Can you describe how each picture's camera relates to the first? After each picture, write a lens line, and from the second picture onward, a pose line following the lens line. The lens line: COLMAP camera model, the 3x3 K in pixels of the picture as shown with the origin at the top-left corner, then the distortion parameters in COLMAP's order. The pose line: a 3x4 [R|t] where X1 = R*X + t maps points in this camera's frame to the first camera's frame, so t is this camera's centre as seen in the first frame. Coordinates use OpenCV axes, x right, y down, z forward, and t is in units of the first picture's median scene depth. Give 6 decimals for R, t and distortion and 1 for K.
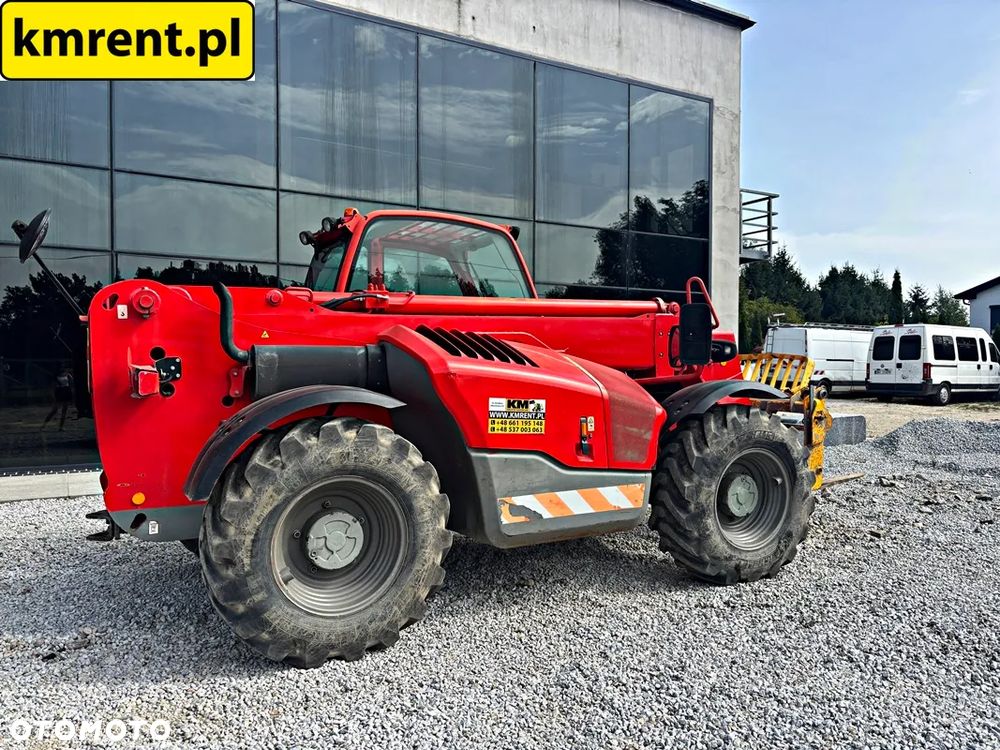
lens RADIAL K [[759.2, 0, 492.6], [0, 759.2, 376.7], [0, 0, 1]] dist [0.043982, -0.056420]
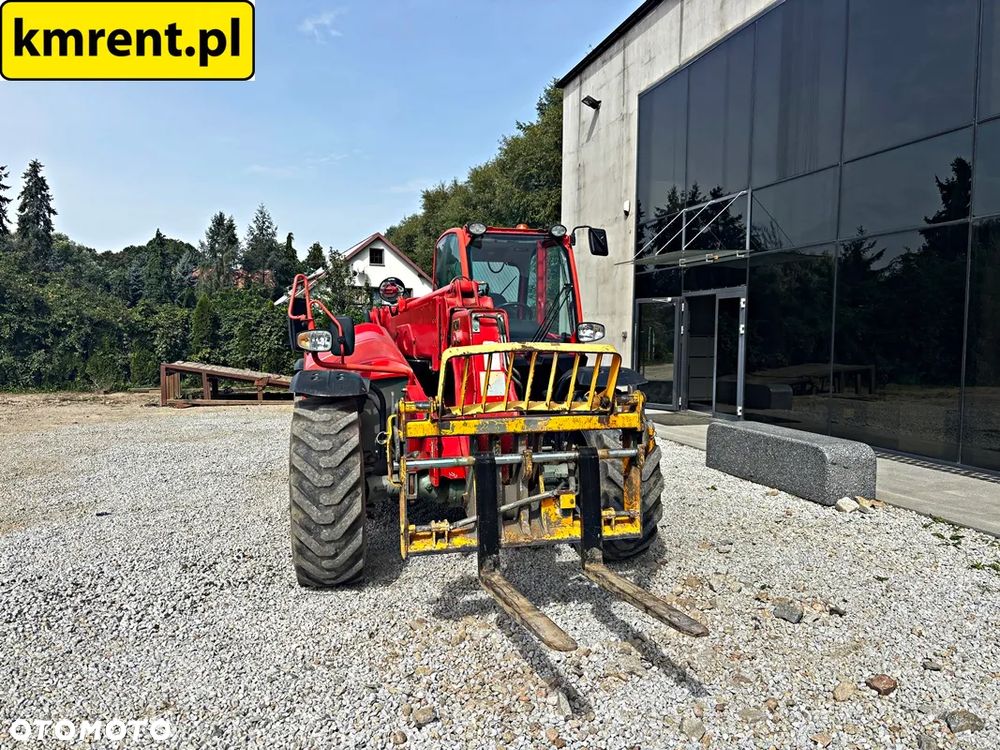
lens RADIAL K [[759.6, 0, 490.7], [0, 759.6, 375.7], [0, 0, 1]] dist [0.040970, -0.042265]
pose [[-0.252311, 0.049066, -0.966401, 1.356992], [-0.021664, 0.998177, 0.056335, -0.054653], [0.967404, 0.035150, -0.250788, 1.647178]]
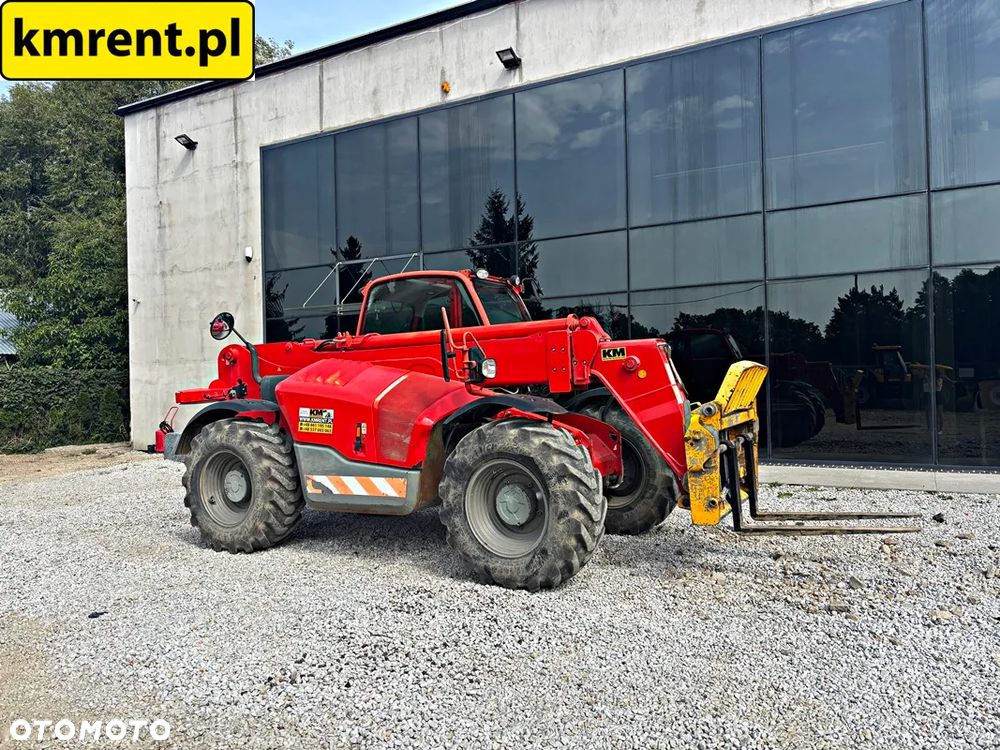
lens RADIAL K [[760.6, 0, 493.8], [0, 760.6, 372.3], [0, 0, 1]] dist [0.028645, -0.008946]
pose [[0.516137, -0.024670, -0.856151, 1.372061], [0.012503, 0.999696, -0.021269, -0.005194], [0.856415, 0.000273, 0.516288, 0.495963]]
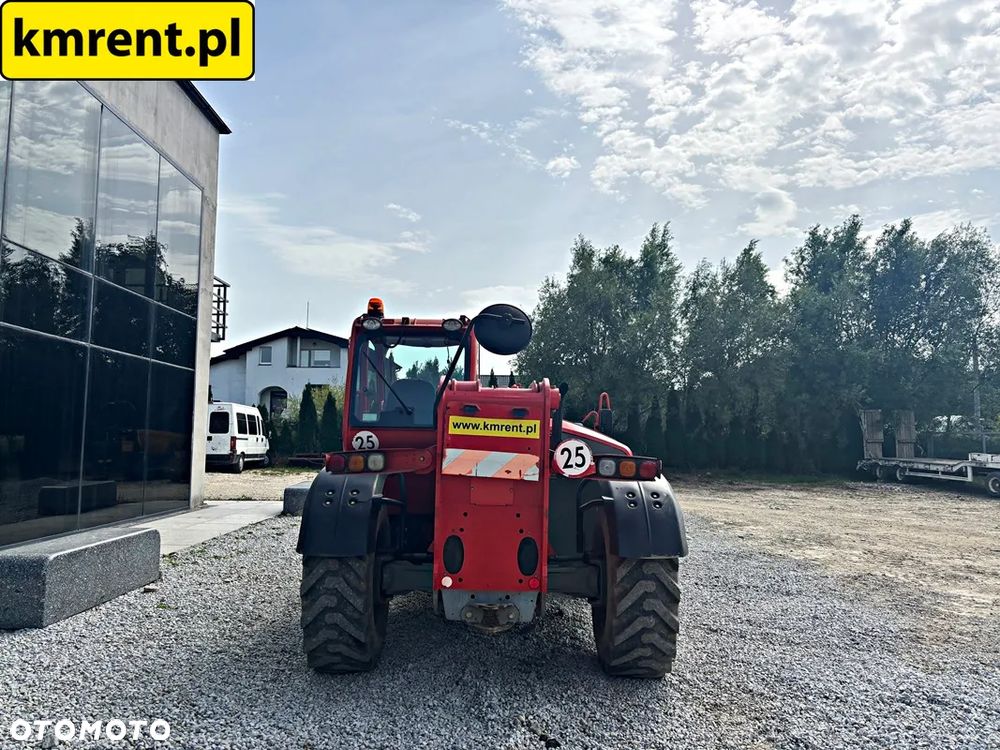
lens RADIAL K [[760.2, 0, 494.9], [0, 760.2, 372.1], [0, 0, 1]] dist [0.054534, -0.065896]
pose [[0.485216, 0.079512, 0.870772, -1.303890], [0.004072, 0.995641, -0.093183, -0.027722], [-0.874385, 0.048760, 0.482777, 0.460665]]
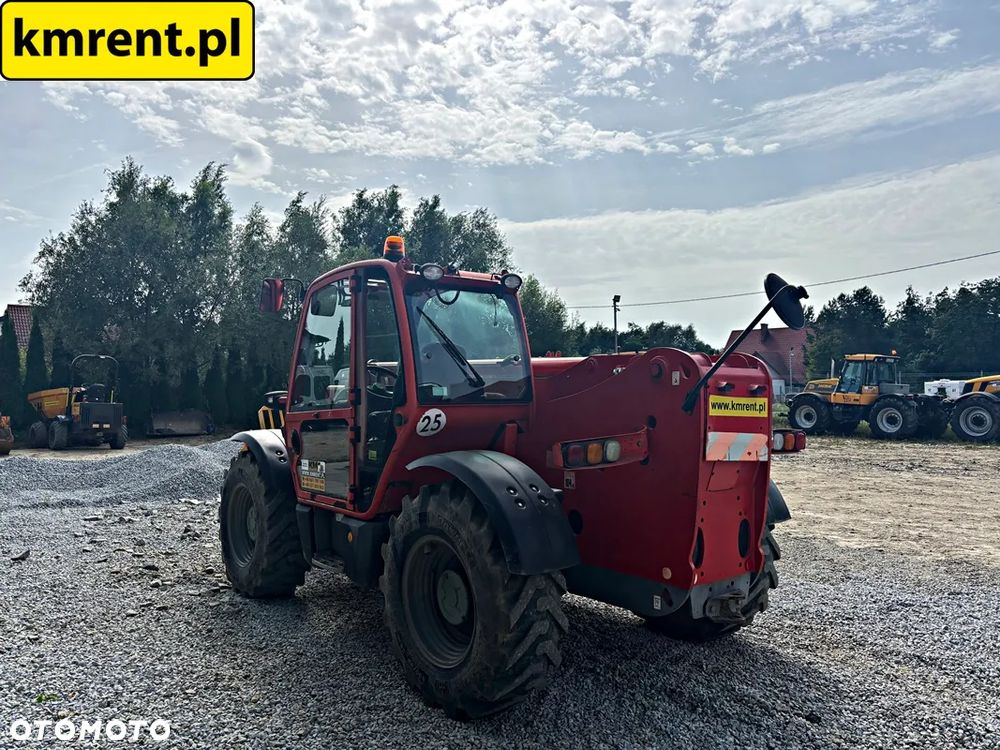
lens RADIAL K [[757.2, 0, 498.5], [0, 757.2, 363.1], [0, 0, 1]] dist [0.035637, -0.033709]
pose [[-0.168819, 0.034032, 0.985059, -1.294704], [0.021605, 0.999291, -0.030821, -0.076017], [-0.985410, 0.016079, -0.169434, 1.333045]]
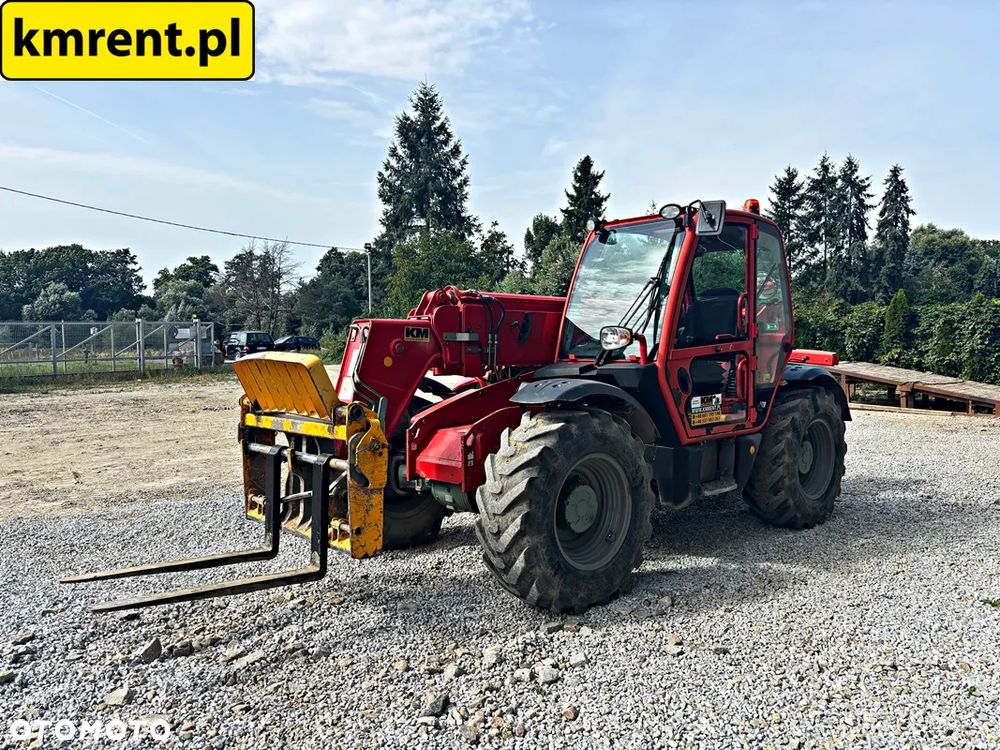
lens RADIAL K [[757.2, 0, 498.5], [0, 757.2, 363.1], [0, 0, 1]] dist [0.035637, -0.033709]
pose [[-0.973007, 0.015056, -0.230282, 0.479171], [0.002312, 0.998455, 0.055515, -0.083280], [0.230762, 0.053484, -0.971539, 2.468253]]
